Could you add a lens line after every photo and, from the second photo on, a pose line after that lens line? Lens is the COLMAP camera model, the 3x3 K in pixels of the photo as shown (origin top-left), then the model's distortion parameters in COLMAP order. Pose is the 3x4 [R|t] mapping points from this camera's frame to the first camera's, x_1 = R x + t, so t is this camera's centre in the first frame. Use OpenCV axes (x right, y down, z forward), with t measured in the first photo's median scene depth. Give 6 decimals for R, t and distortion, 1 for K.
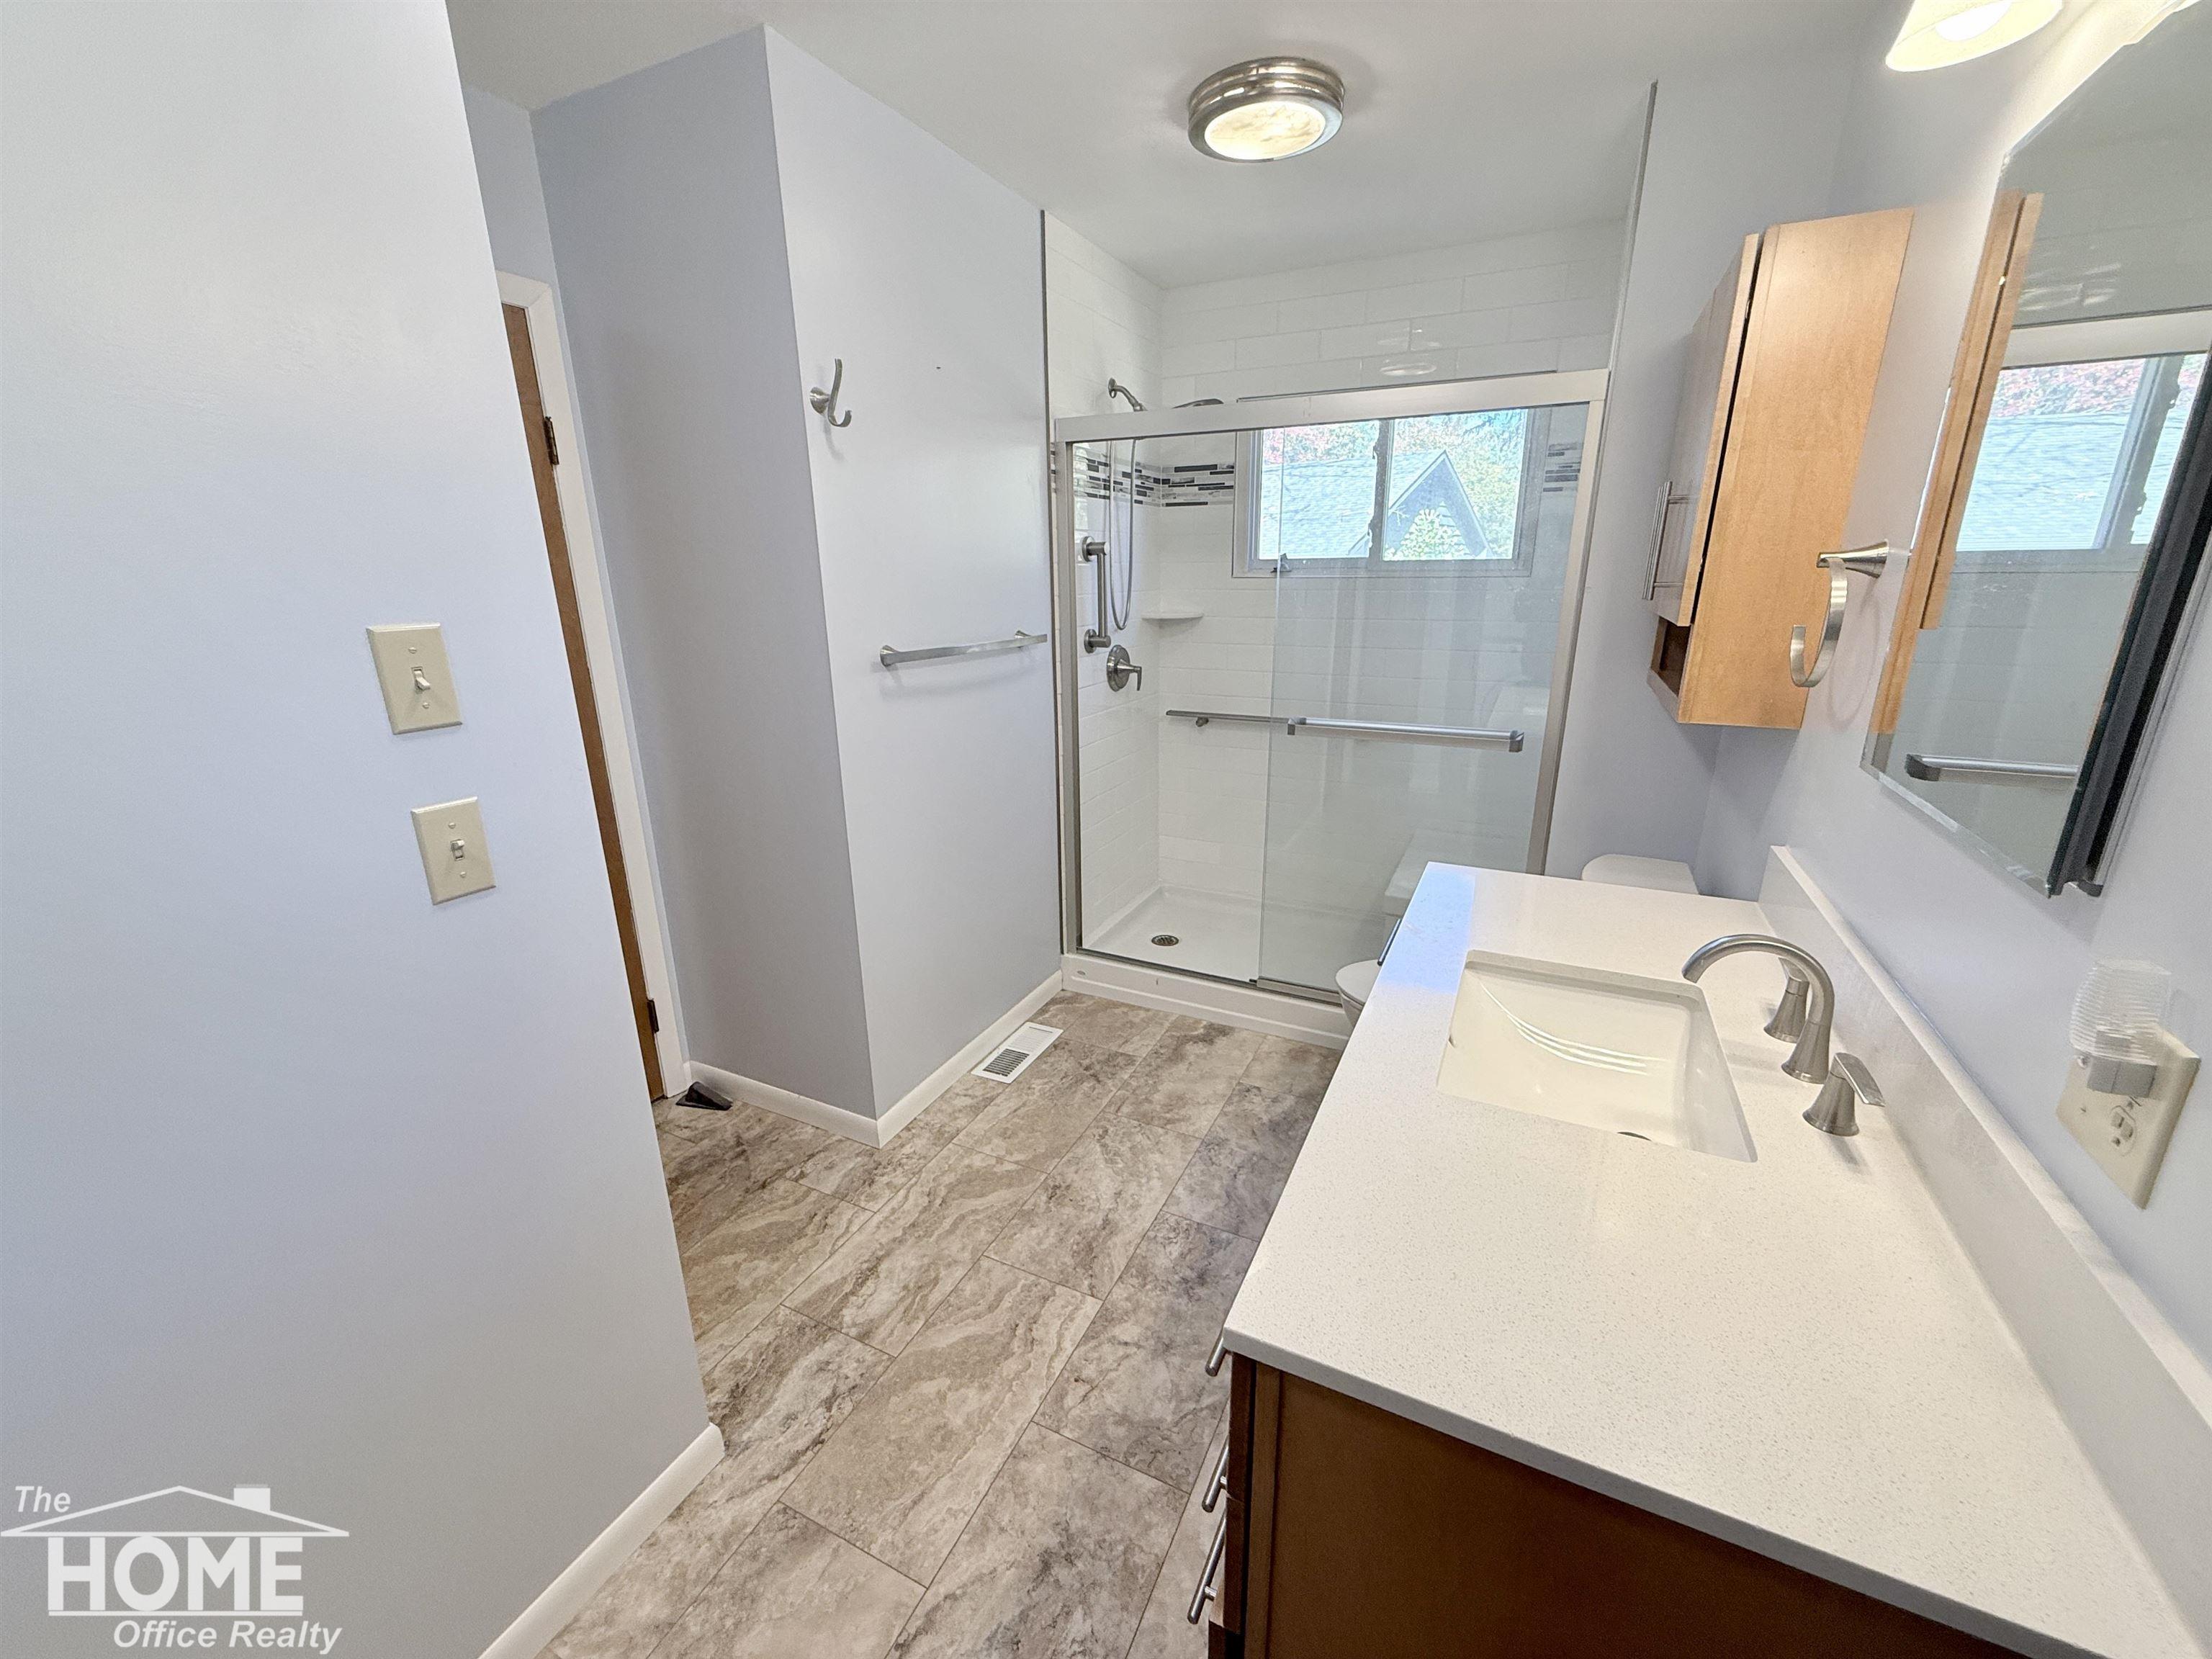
lens RADIAL K [[878.0, 0, 1102.5], [0, 878.0, 830.8], [0, 0, 1]] dist [-0.000718, -0.000064]
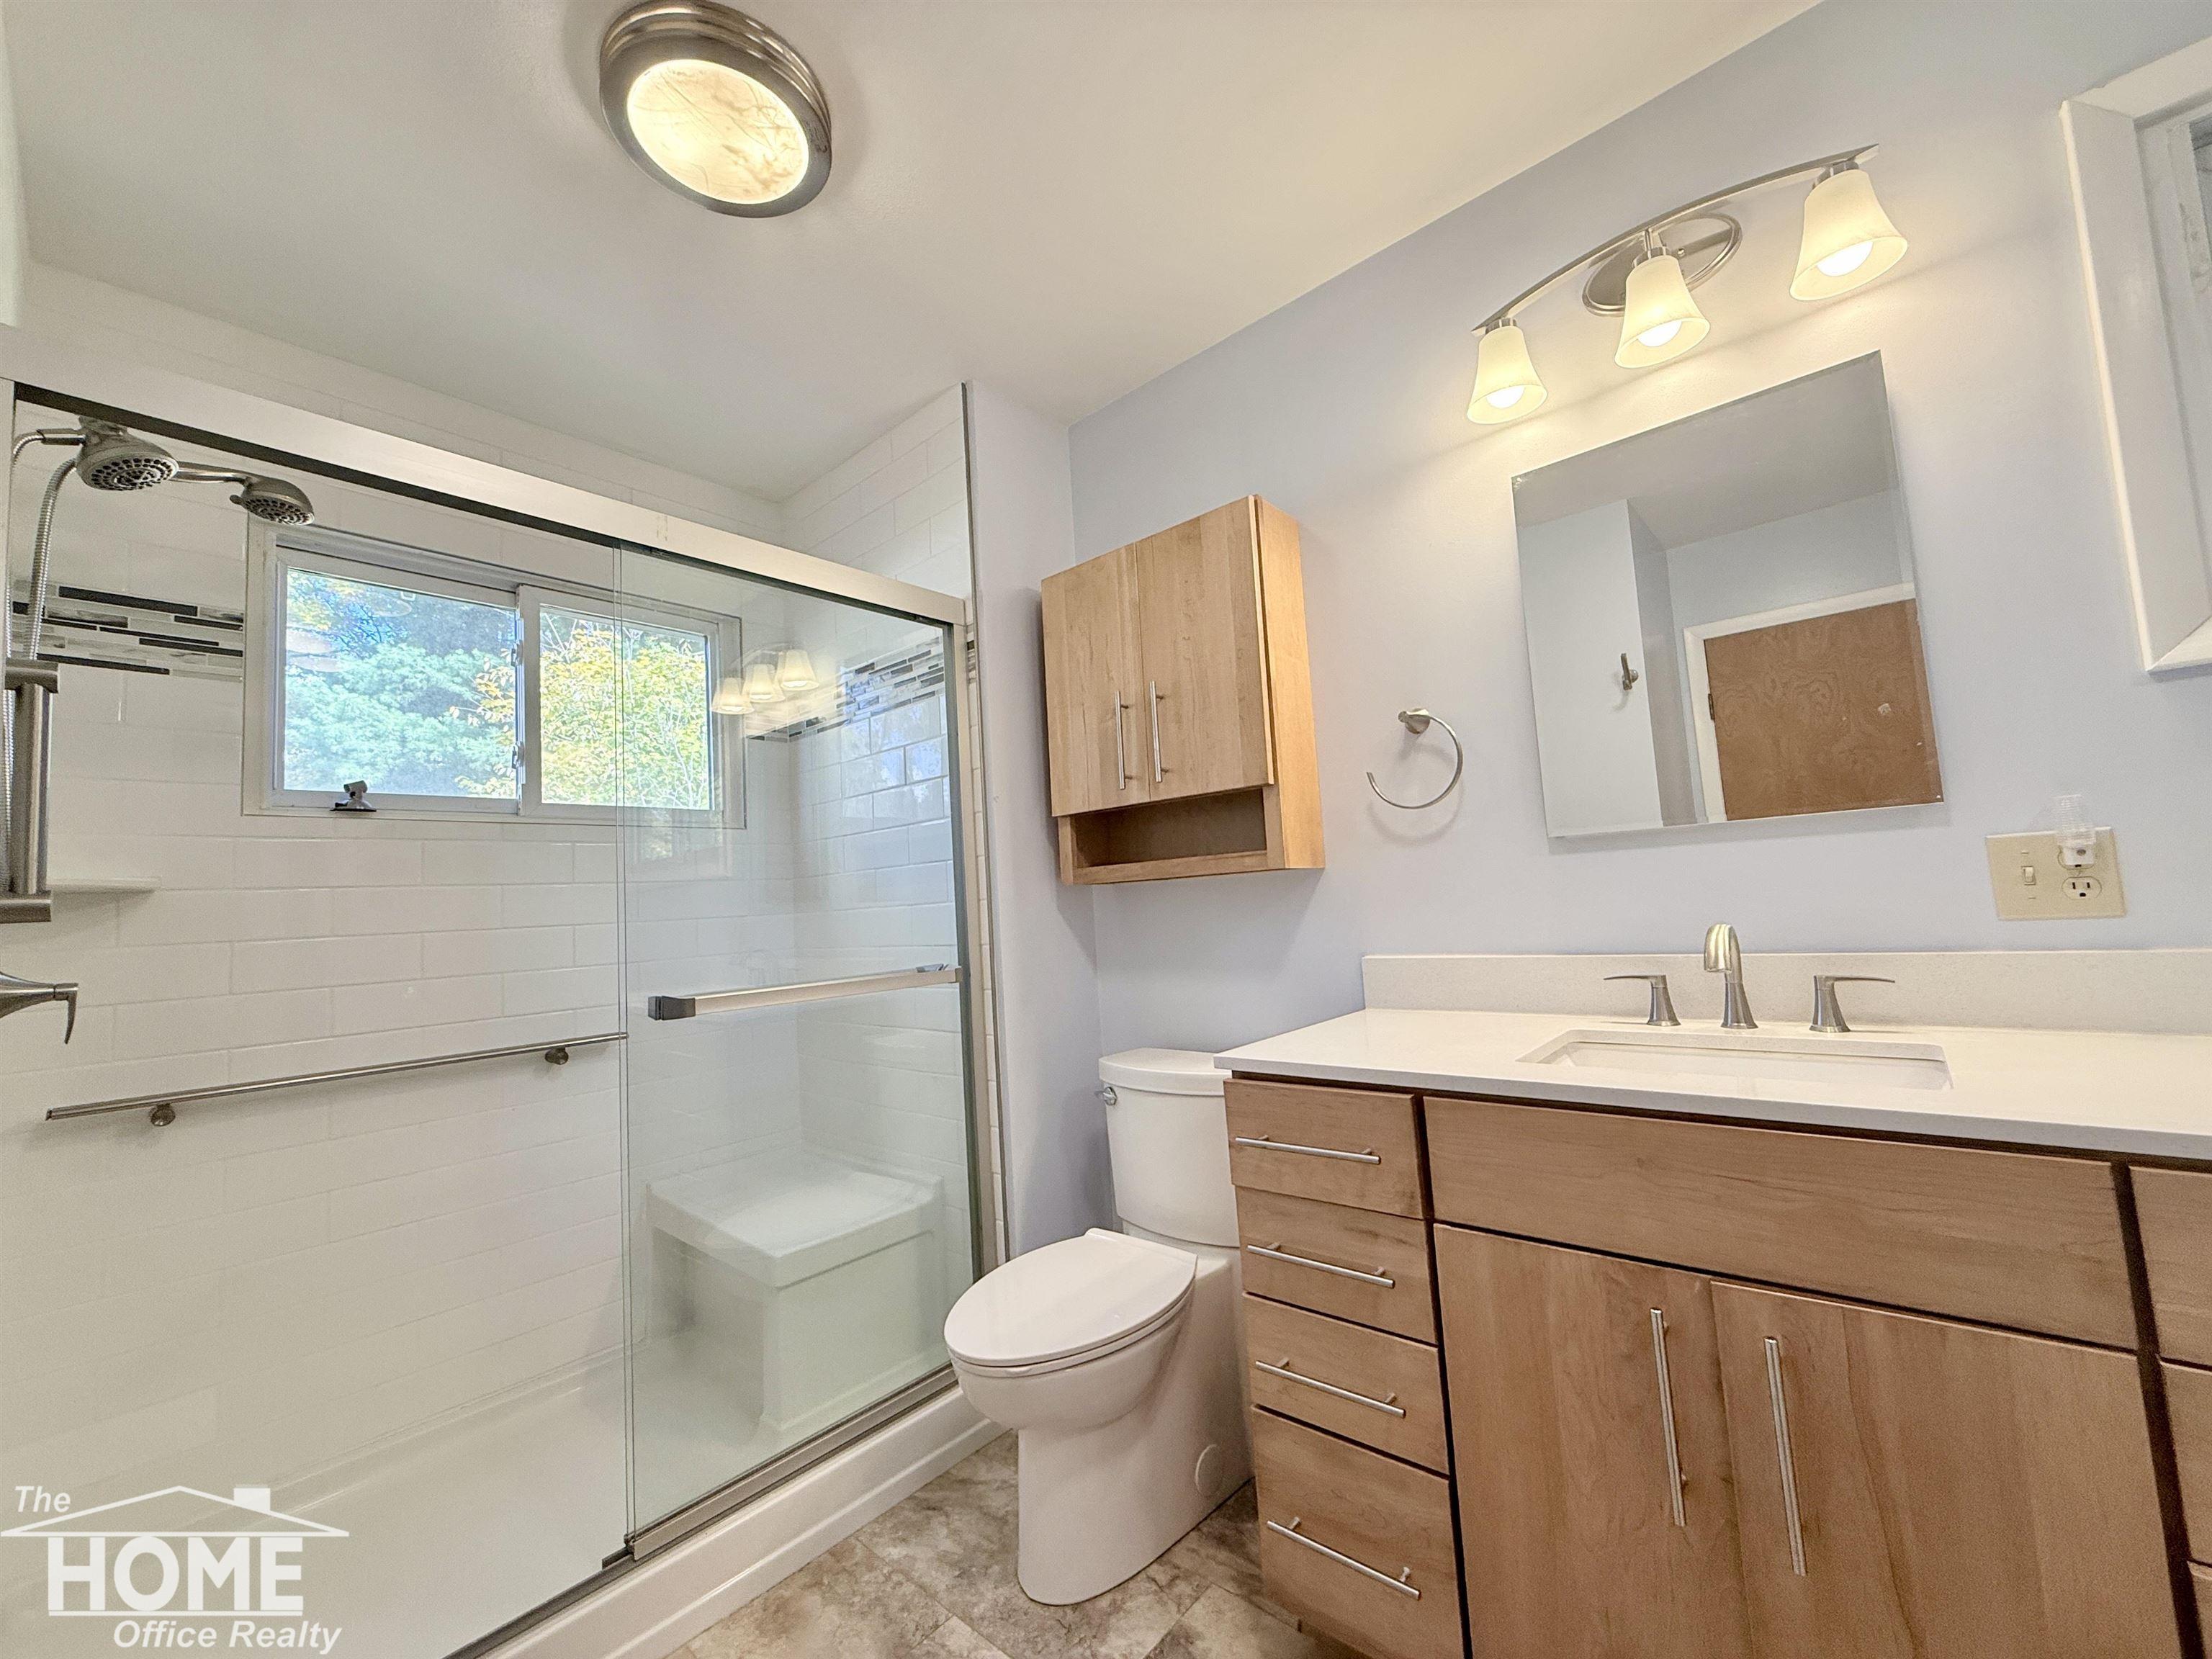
lens RADIAL K [[878.0, 0, 1102.1], [0, 878.0, 830.3], [0, 0, 1]] dist [-0.000718, -0.000064]
pose [[0.261872, 0.075935, 0.962111, -0.428403], [0.330890, 0.929412, -0.163417, -0.055911], [-0.906606, 0.361147, 0.218261, 0.858642]]
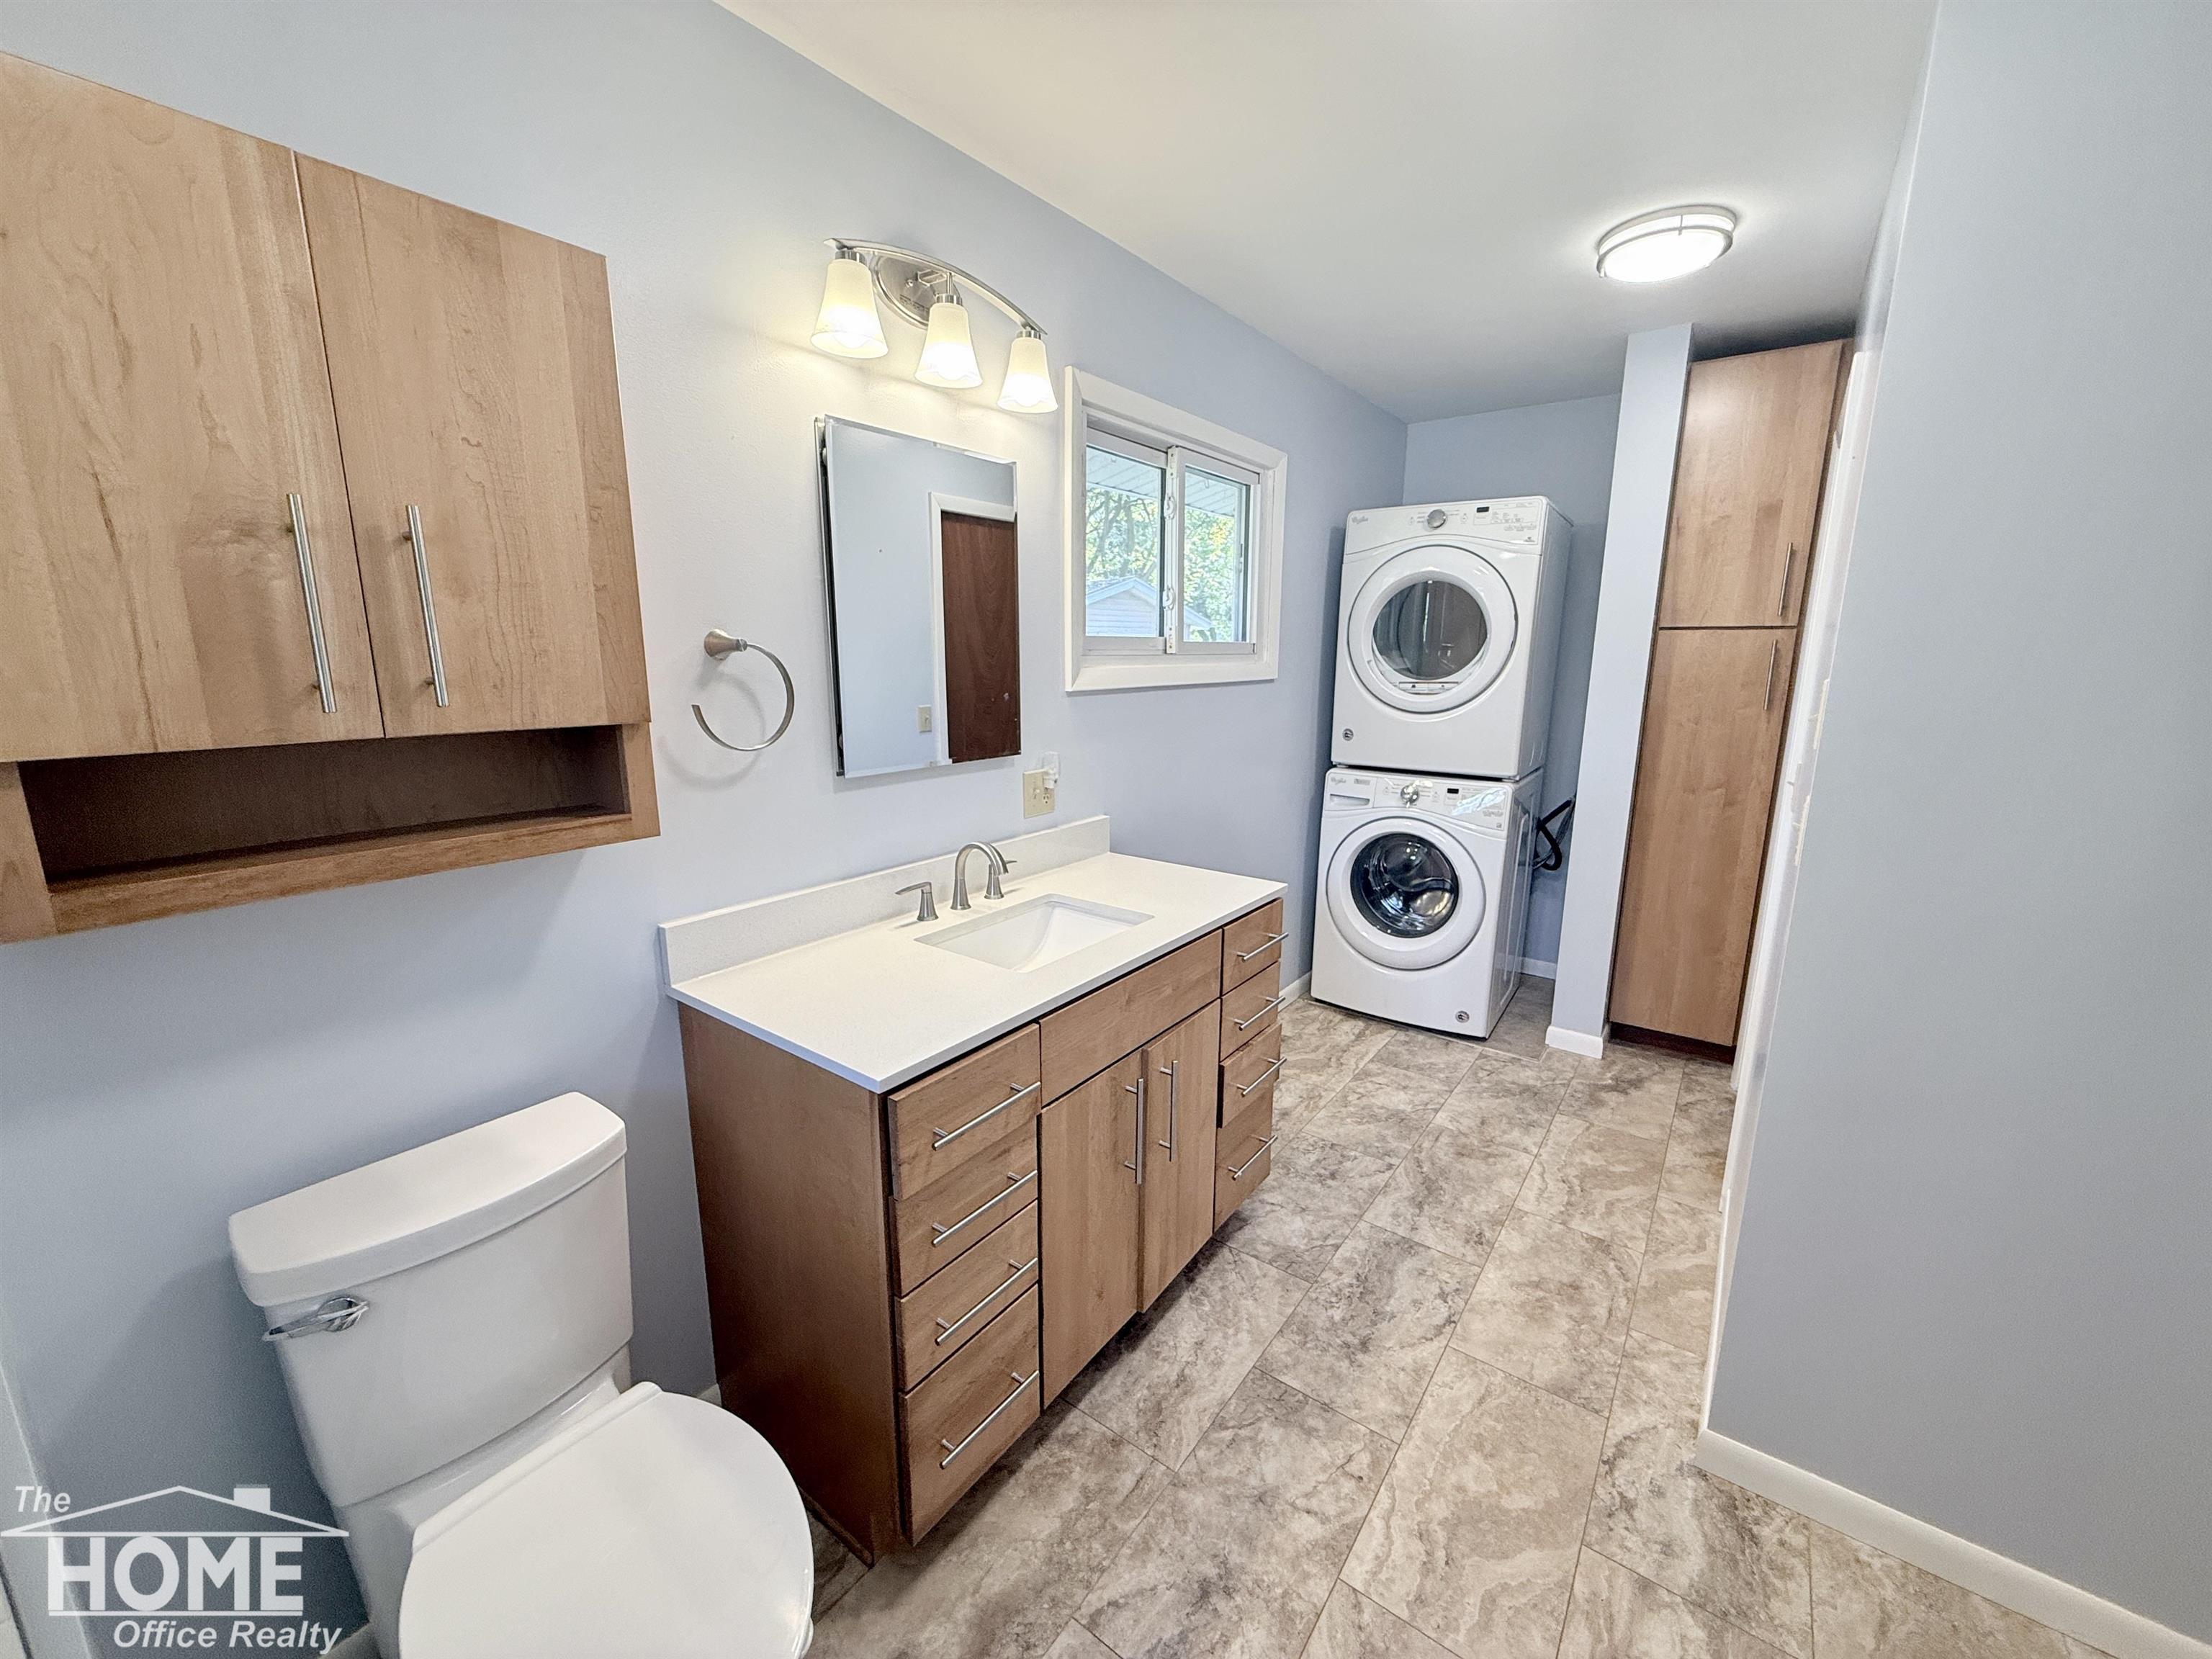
lens RADIAL K [[878.0, 0, 1100.4], [0, 878.0, 828.0], [0, 0, 1]] dist [-0.000718, -0.000064]
pose [[-0.982755, -0.028735, 0.182664, 0.090706], [0.060597, 0.883252, 0.464966, -0.440402], [-0.174700, 0.468017, -0.866279, 1.480605]]
